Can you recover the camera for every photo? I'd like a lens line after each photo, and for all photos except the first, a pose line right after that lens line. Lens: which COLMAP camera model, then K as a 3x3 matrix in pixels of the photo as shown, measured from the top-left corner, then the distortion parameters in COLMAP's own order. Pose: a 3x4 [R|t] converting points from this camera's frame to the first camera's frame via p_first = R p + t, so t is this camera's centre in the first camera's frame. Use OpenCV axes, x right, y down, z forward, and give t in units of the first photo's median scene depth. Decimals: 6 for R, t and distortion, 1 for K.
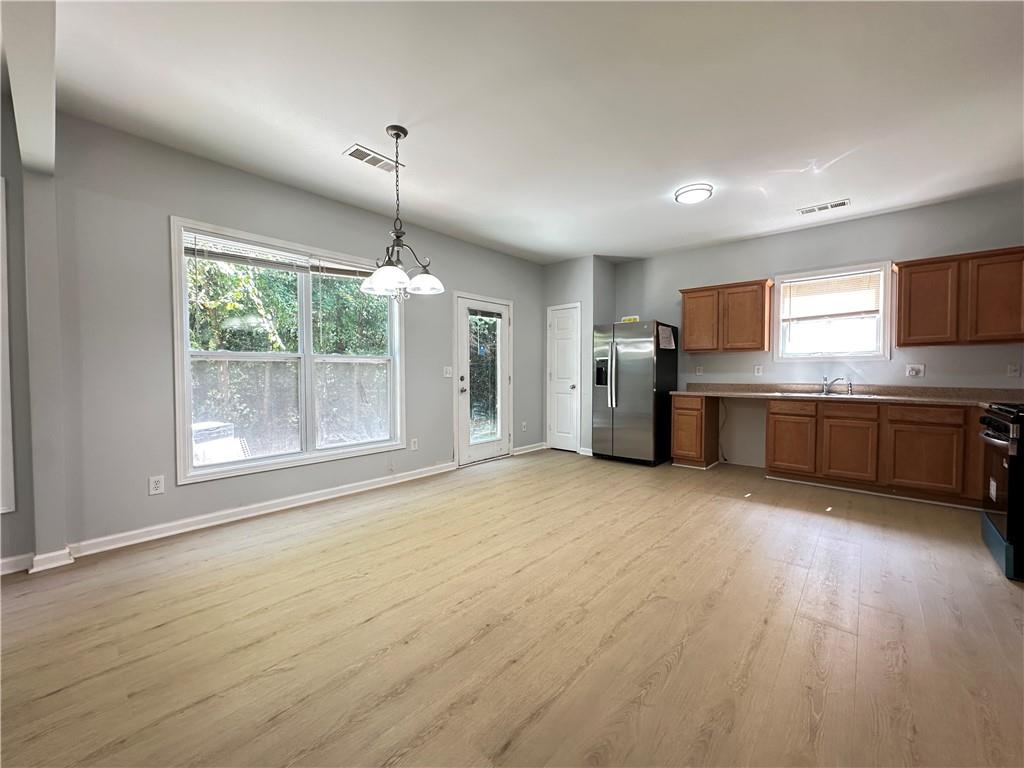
lens RADIAL K [[412.0, 0, 509.2], [0, 412.0, 385.5], [0, 0, 1]] dist [-0.002457, 0.000640]
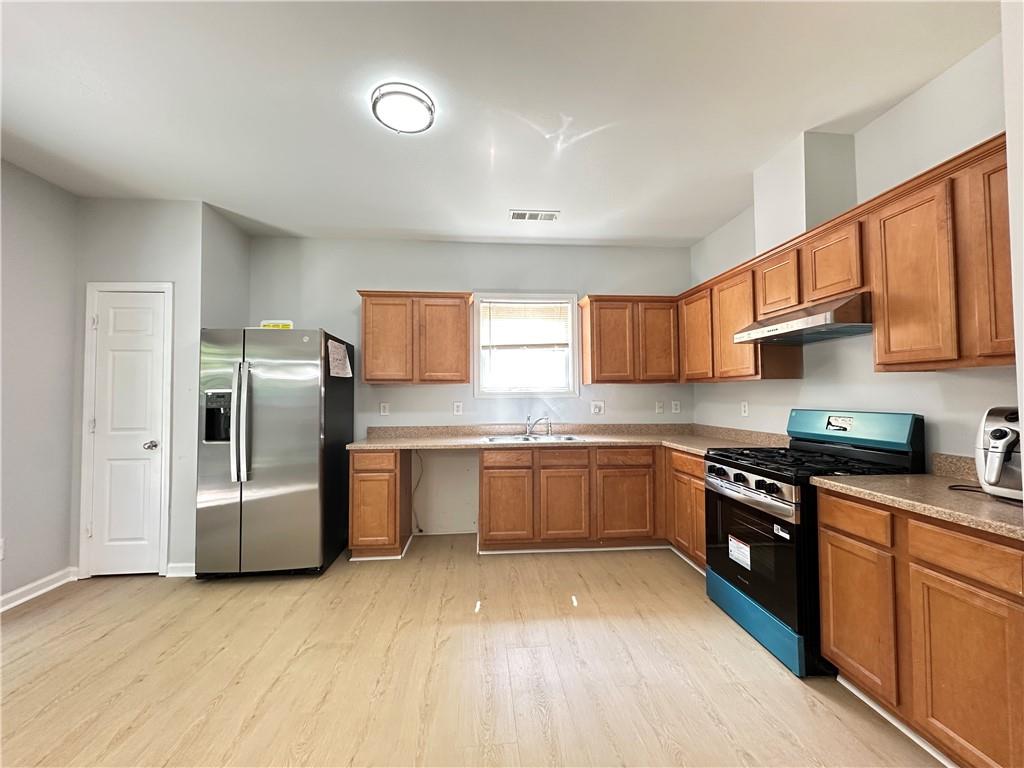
lens RADIAL K [[412.0, 0, 516.3], [0, 412.0, 383.0], [0, 0, 1]] dist [-0.002457, 0.000640]
pose [[0.683104, 0.019108, 0.730071, 0.124242], [0.029521, 0.998118, -0.053746, -0.045123], [-0.729724, 0.058266, 0.681255, 0.440428]]
